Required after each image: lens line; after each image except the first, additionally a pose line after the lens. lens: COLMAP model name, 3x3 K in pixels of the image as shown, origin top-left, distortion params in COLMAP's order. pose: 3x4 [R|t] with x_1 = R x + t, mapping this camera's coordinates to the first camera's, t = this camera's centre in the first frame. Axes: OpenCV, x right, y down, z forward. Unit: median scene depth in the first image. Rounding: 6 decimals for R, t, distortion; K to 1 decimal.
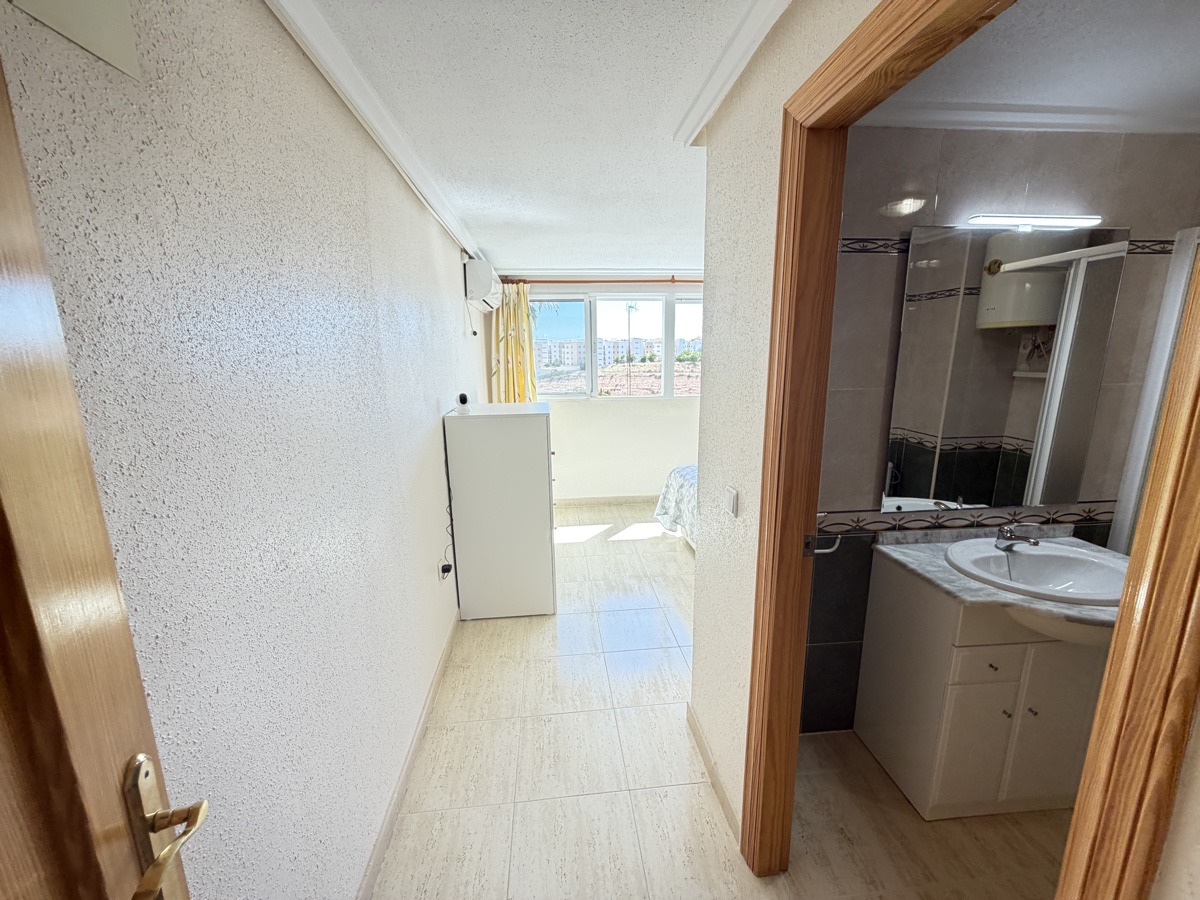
lens RADIAL K [[478.0, 0, 598.1], [0, 478.0, 452.2], [0, 0, 1]] dist [0.000666, -0.000096]
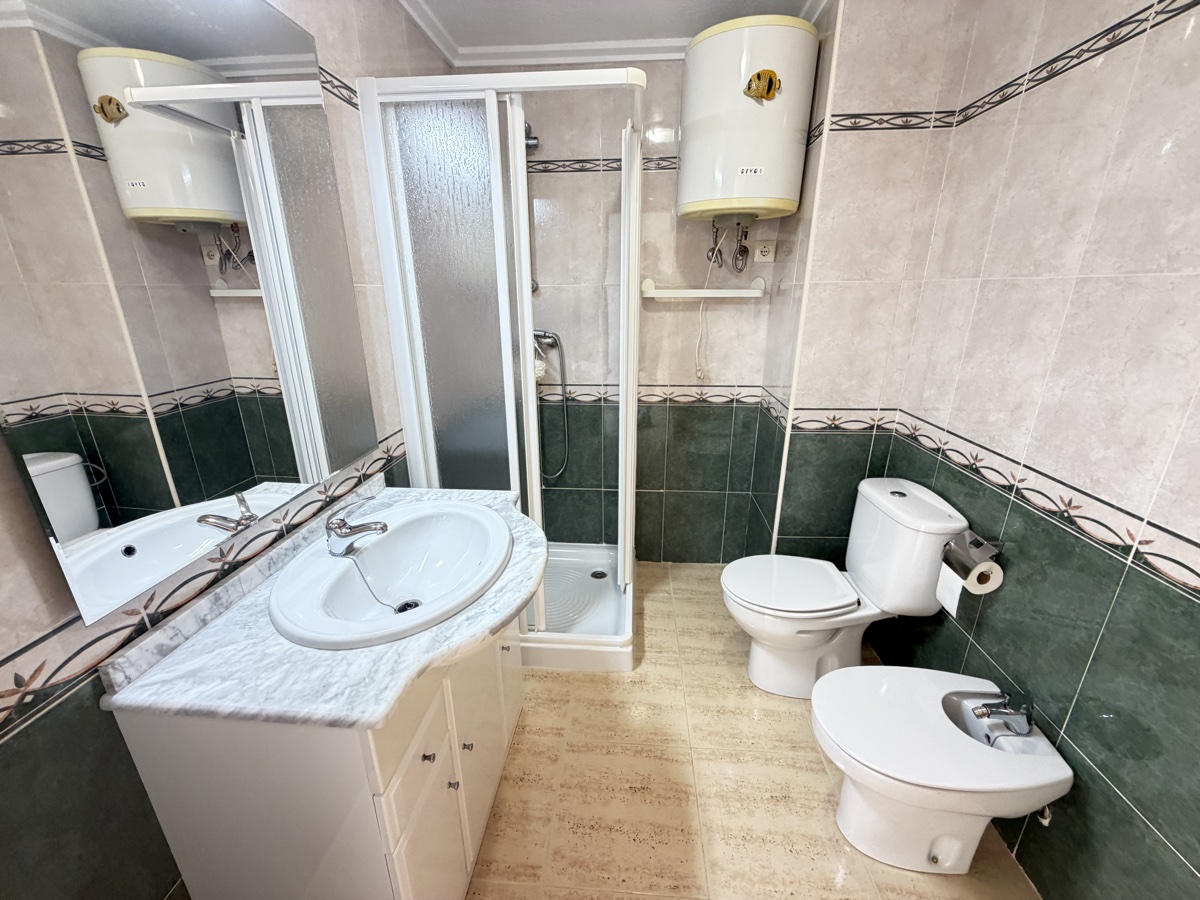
lens RADIAL K [[481.2, 0, 600.0], [0, 481.2, 450.0], [0, 0, 1]] dist [0.007106, 0.000020]
pose [[0.173276, -0.305666, 0.936239, 0.330937], [0.201943, 0.941448, 0.269992, -0.026355], [-0.963947, 0.142283, 0.224857, 0.479933]]
